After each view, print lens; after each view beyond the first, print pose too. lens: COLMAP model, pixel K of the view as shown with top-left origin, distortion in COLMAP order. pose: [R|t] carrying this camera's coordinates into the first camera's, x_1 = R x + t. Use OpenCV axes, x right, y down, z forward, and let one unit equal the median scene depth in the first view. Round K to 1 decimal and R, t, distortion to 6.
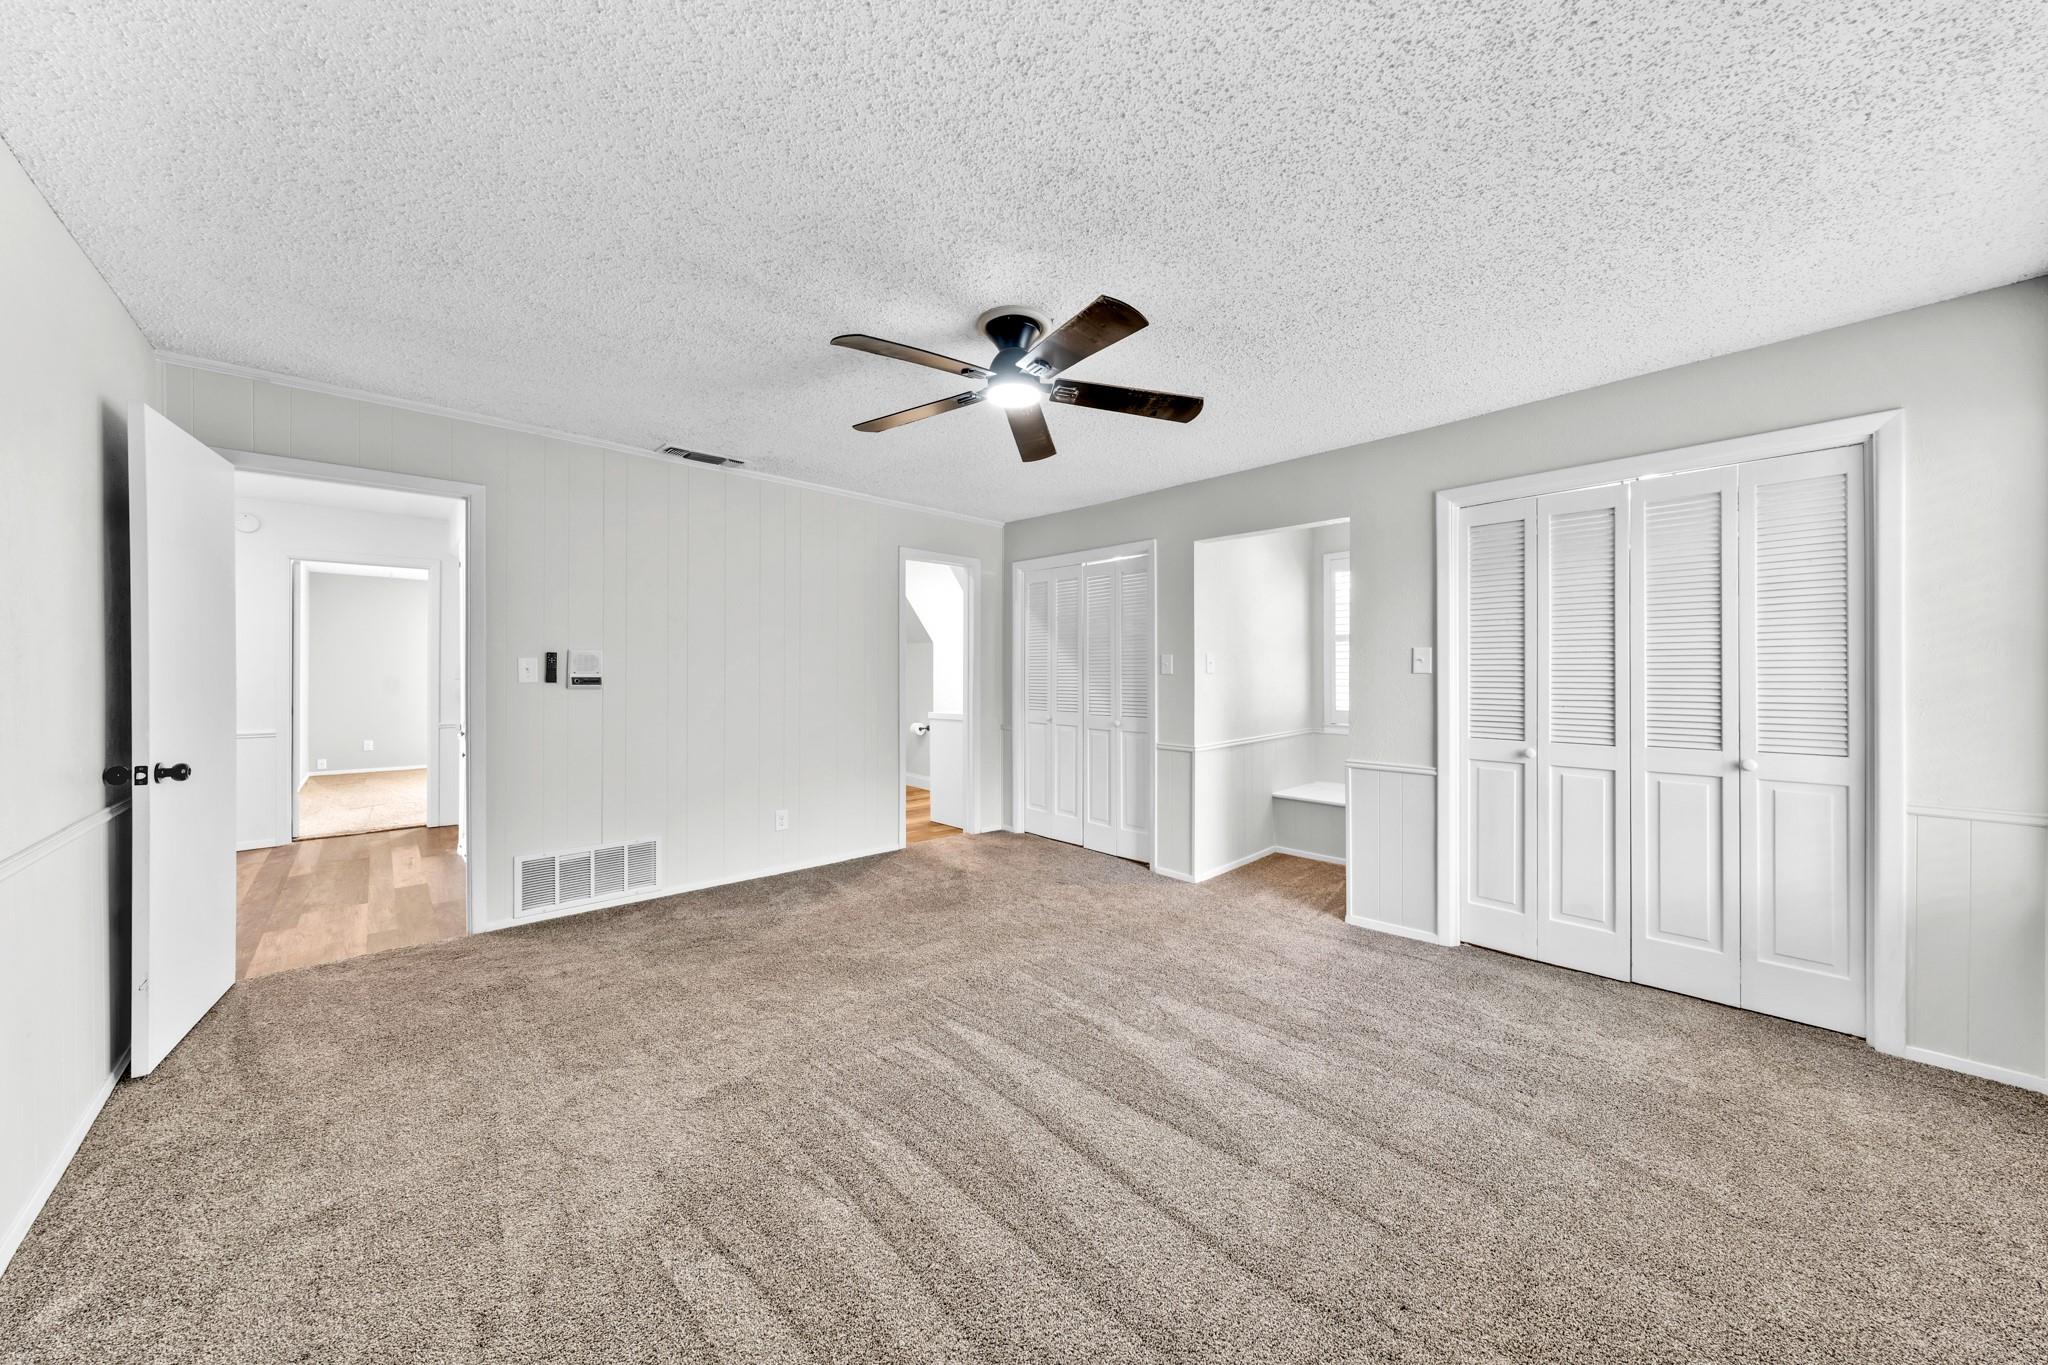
lens RADIAL K [[699.9, 0, 1027.9], [0, 699.9, 687.5], [0, 0, 1]] dist [-0.000378, -0.000119]
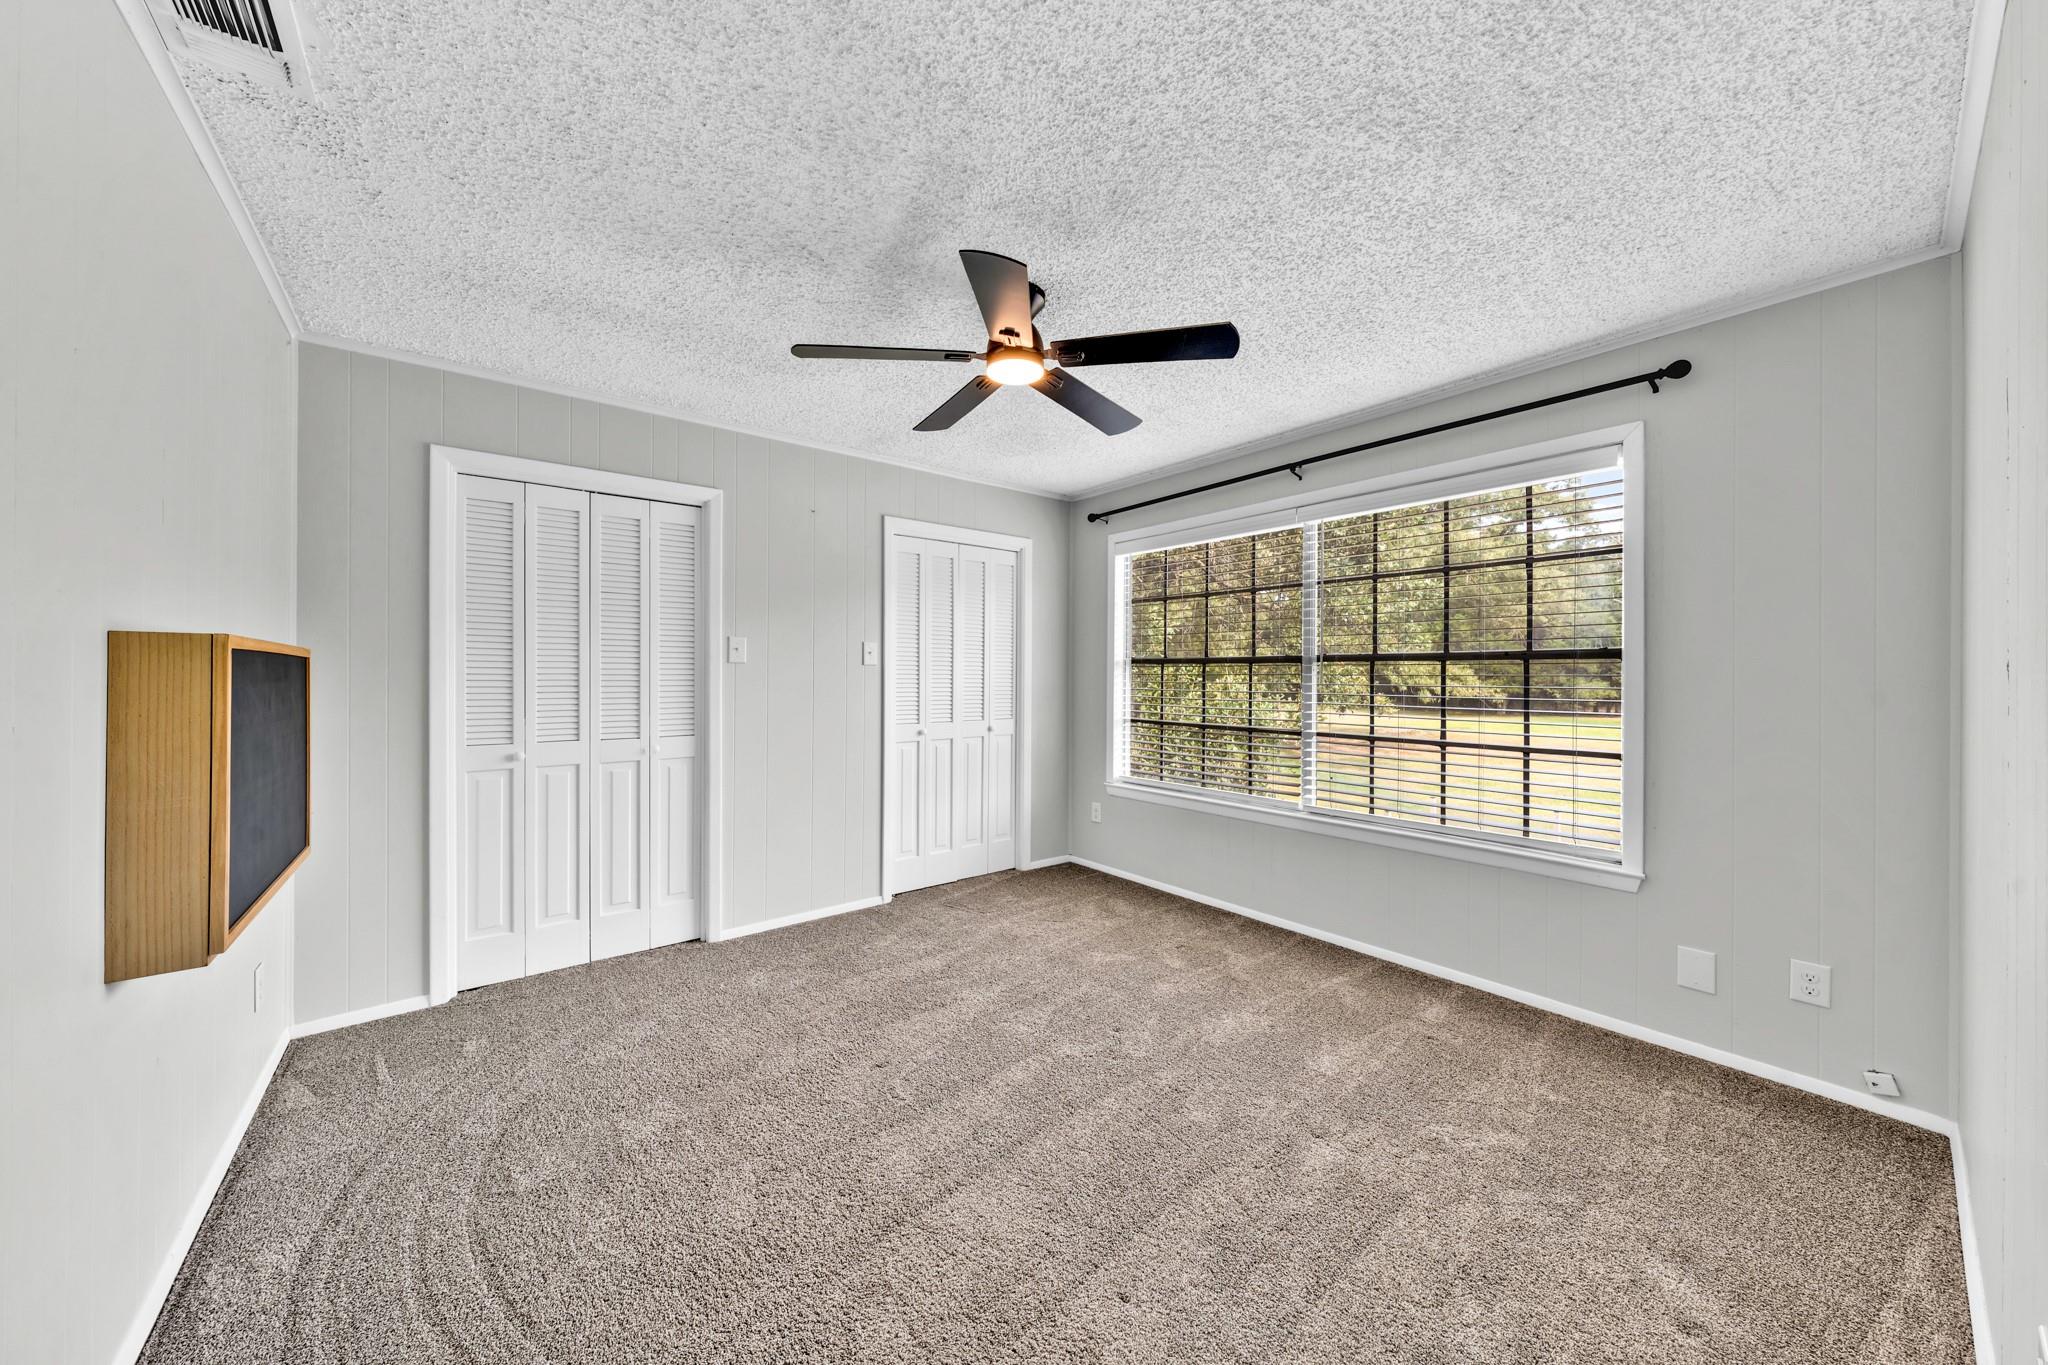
lens RADIAL K [[699.9, 0, 1028.5], [0, 699.9, 677.4], [0, 0, 1]] dist [-0.000378, -0.000119]
pose [[-0.008912, 0.019871, 0.999763, -0.228140], [0.003571, 0.999797, -0.019840, 0.009032], [-0.999954, 0.003394, -0.008981, 0.327981]]
